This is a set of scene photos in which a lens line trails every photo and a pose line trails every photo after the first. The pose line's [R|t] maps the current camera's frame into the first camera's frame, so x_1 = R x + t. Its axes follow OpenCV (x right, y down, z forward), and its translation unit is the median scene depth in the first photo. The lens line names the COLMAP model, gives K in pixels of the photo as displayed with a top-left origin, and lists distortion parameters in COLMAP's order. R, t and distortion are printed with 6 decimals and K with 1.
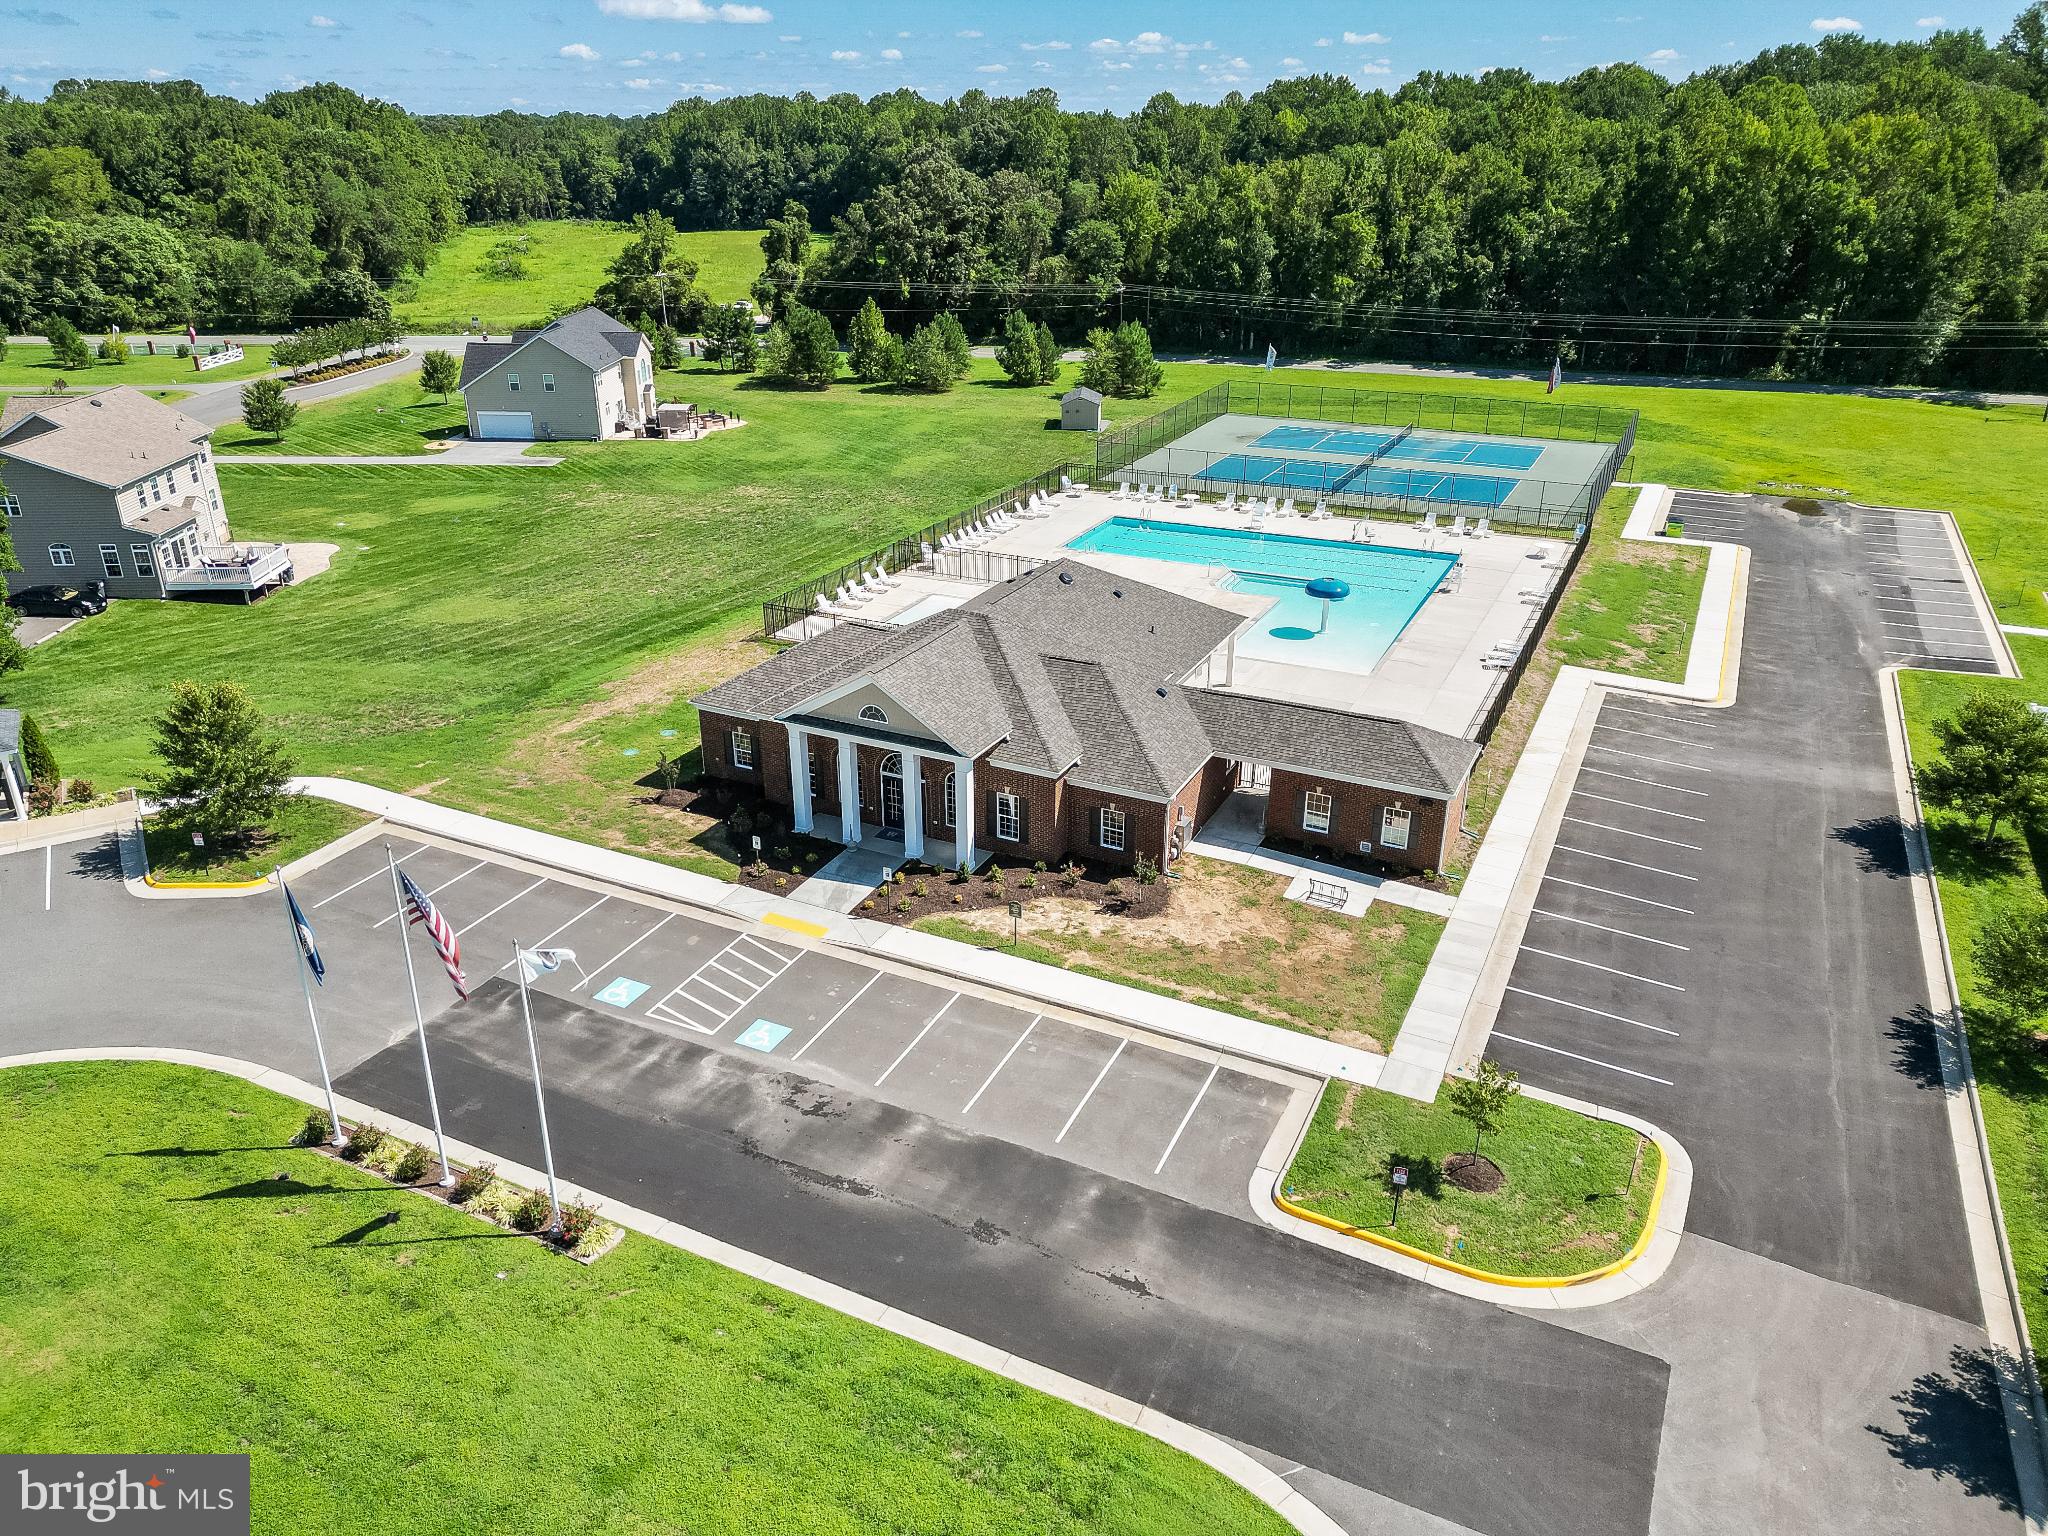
lens RADIAL K [[1420.7, 0, 1012.3], [0, 1420.7, 762.6], [0, 0, 1]] dist [0.053814, -0.034062]
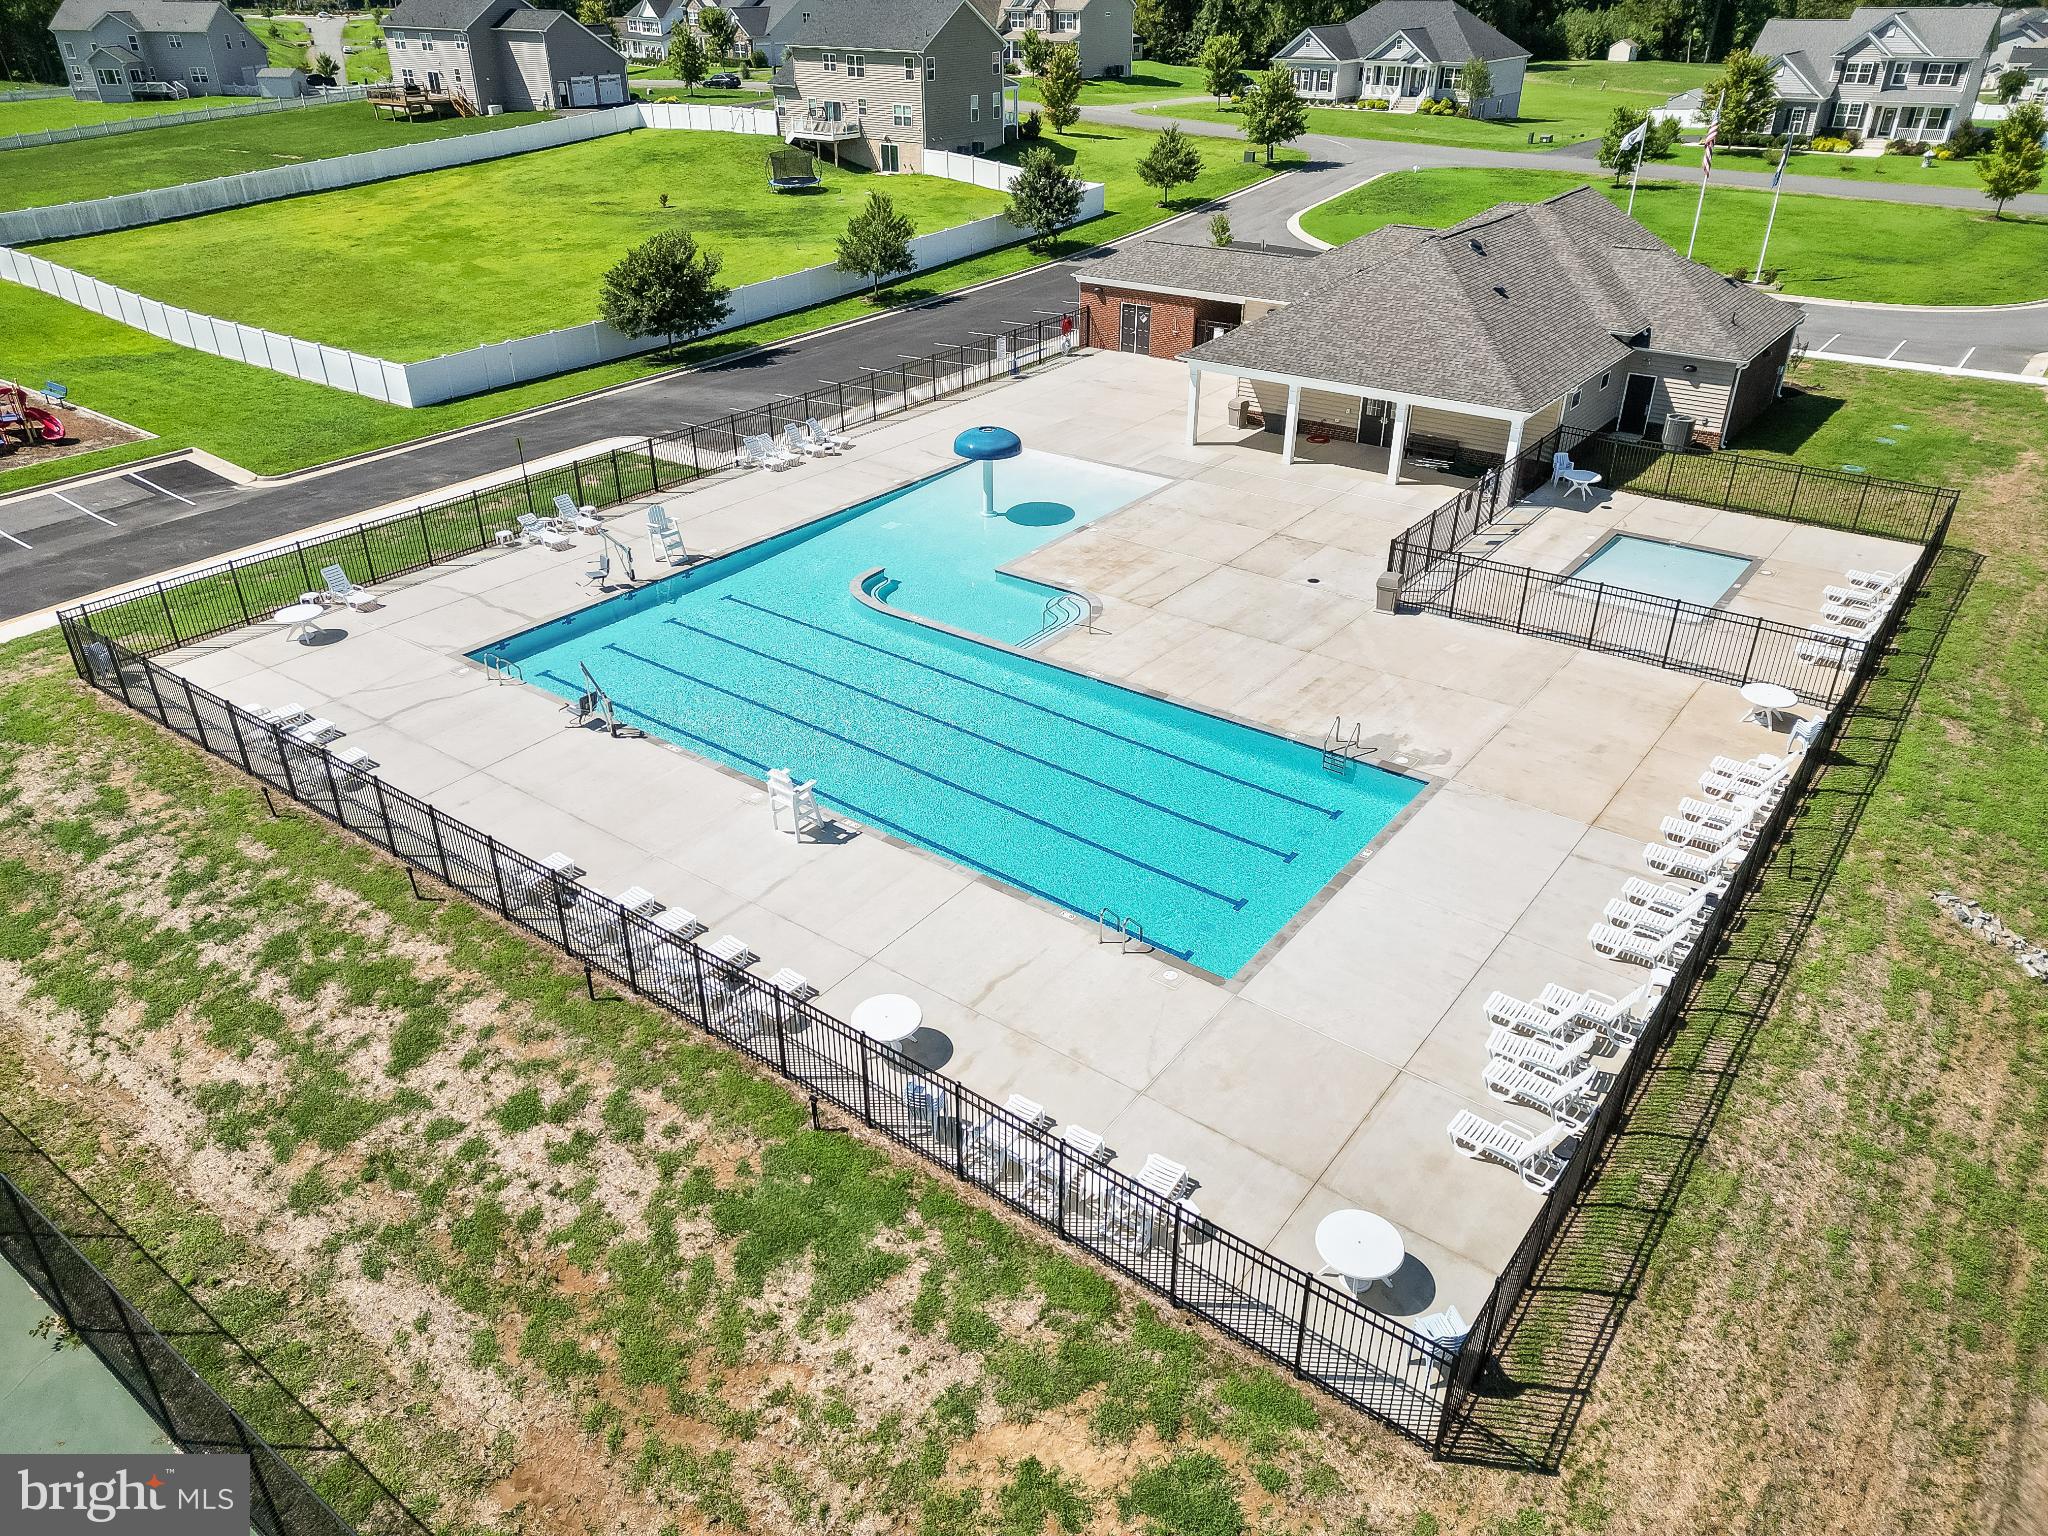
lens RADIAL K [[1445.3, 0, 1030.5], [0, 1445.3, 766.5], [0, 0, 1]] dist [0.019448, -0.001196]
pose [[-0.983852, -0.082746, 0.158706, 0.137425], [0.077187, 0.603863, 0.793342, -0.798718], [-0.161482, 0.792782, -0.587725, 2.205424]]
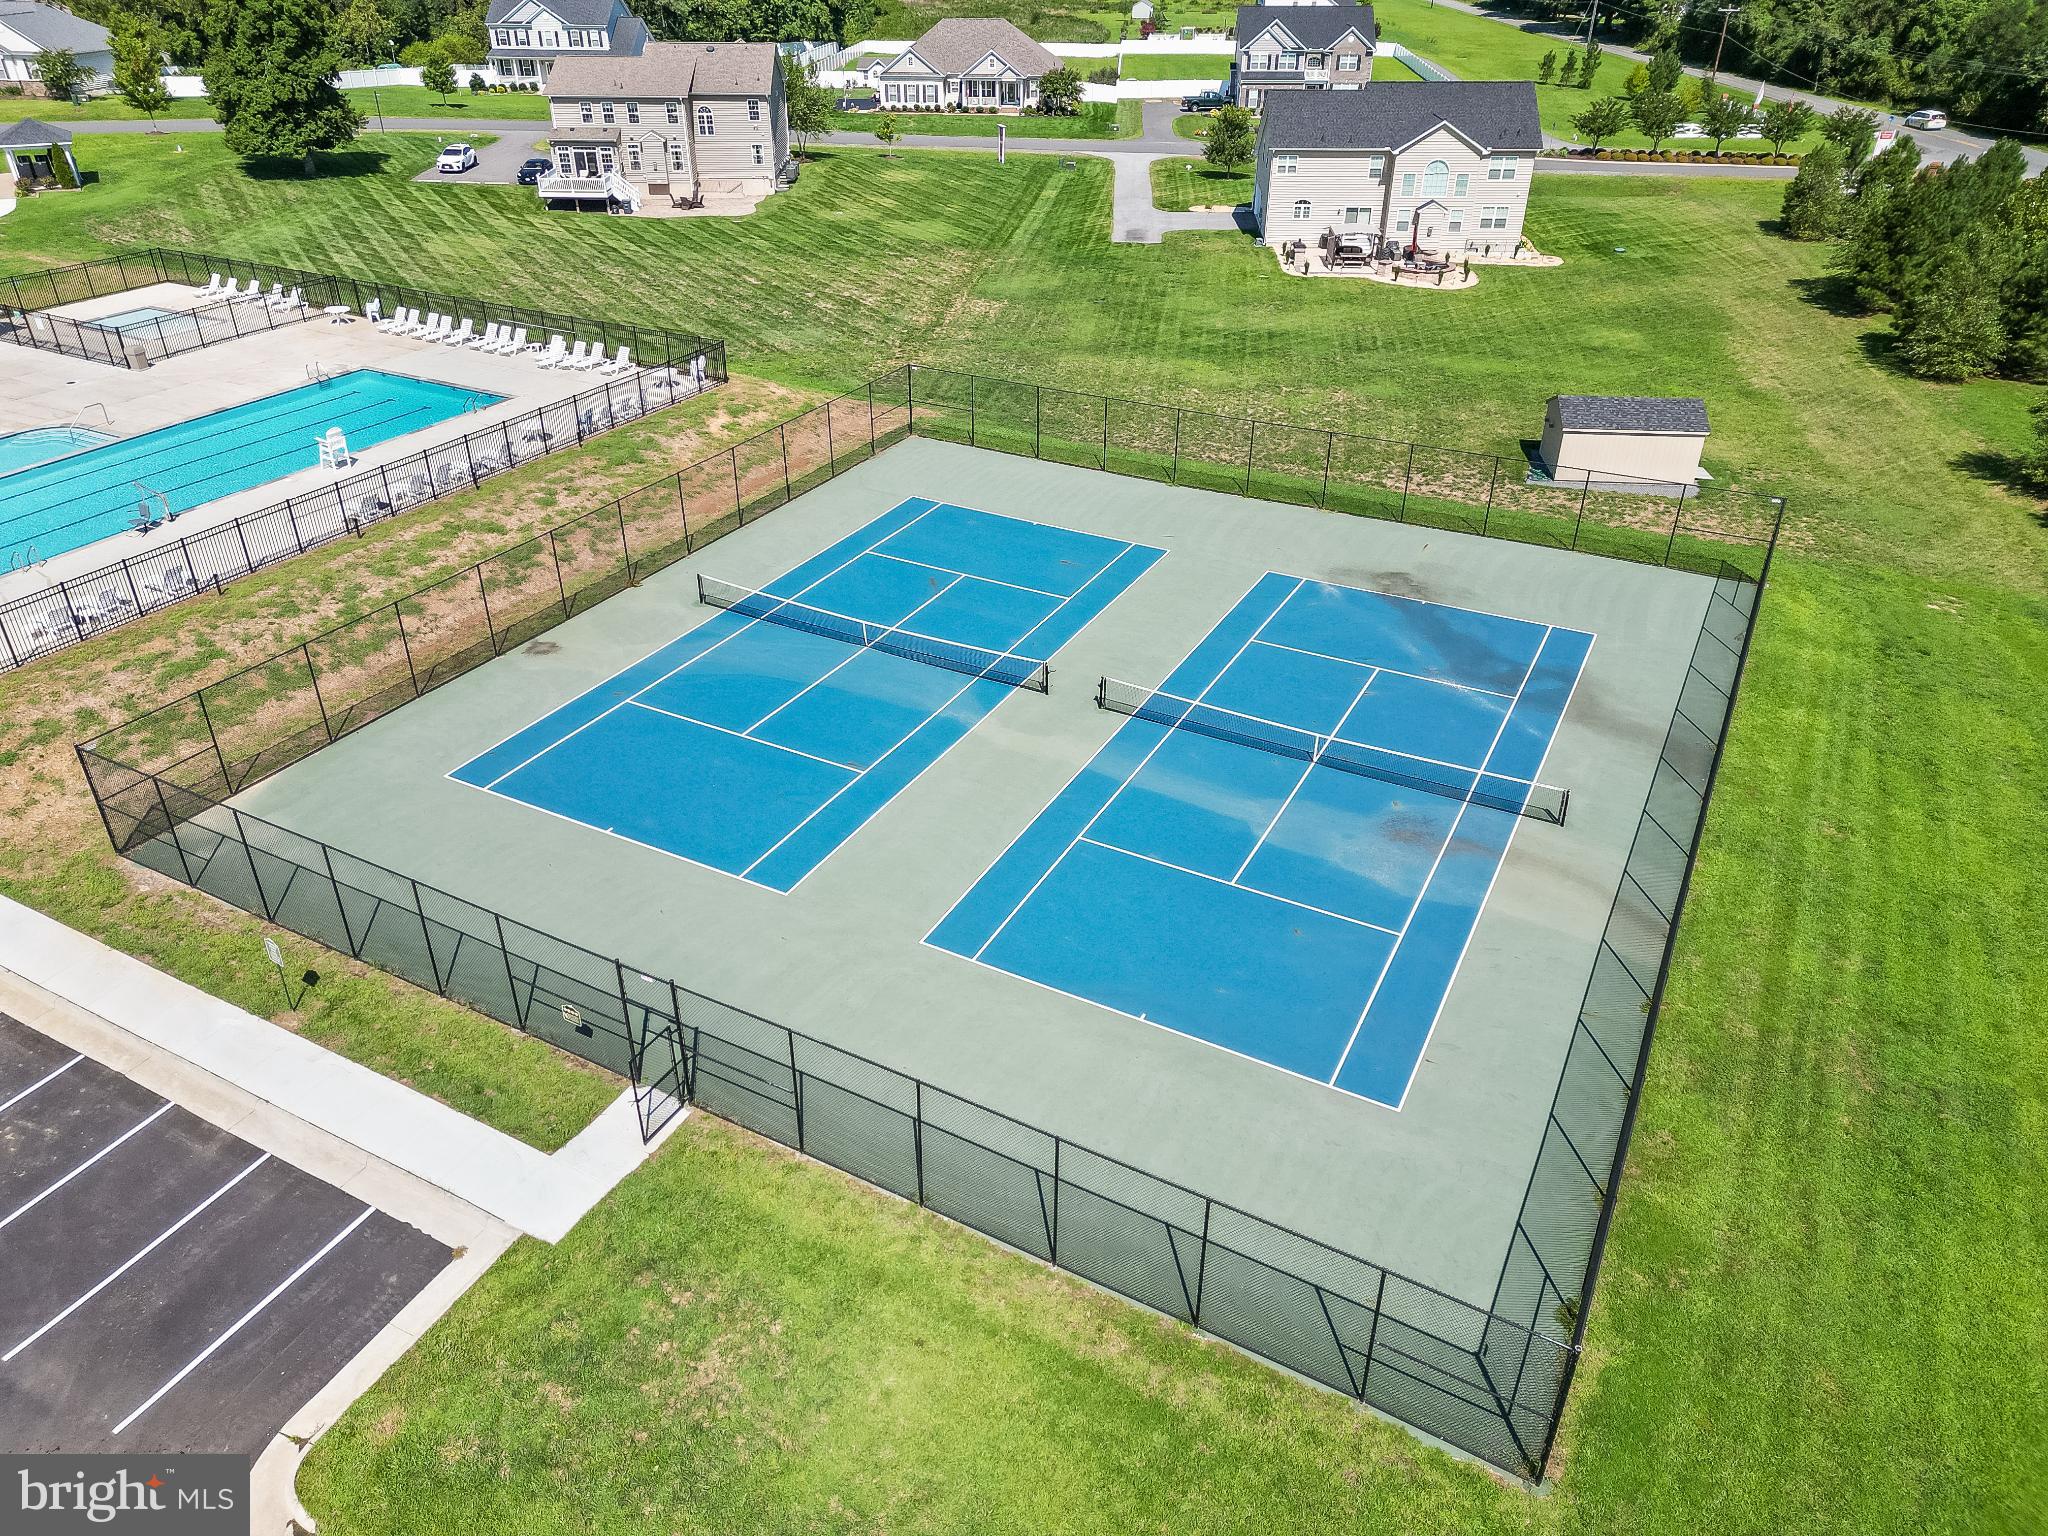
lens RADIAL K [[1420.7, 0, 1012.3], [0, 1420.7, 762.6], [0, 0, 1]] dist [0.053814, -0.034062]
pose [[-0.024463, 0.520488, -0.853519, 1.353784], [-0.408602, 0.773998, 0.483706, -0.871813], [0.912385, 0.360582, 0.193738, 2.222770]]
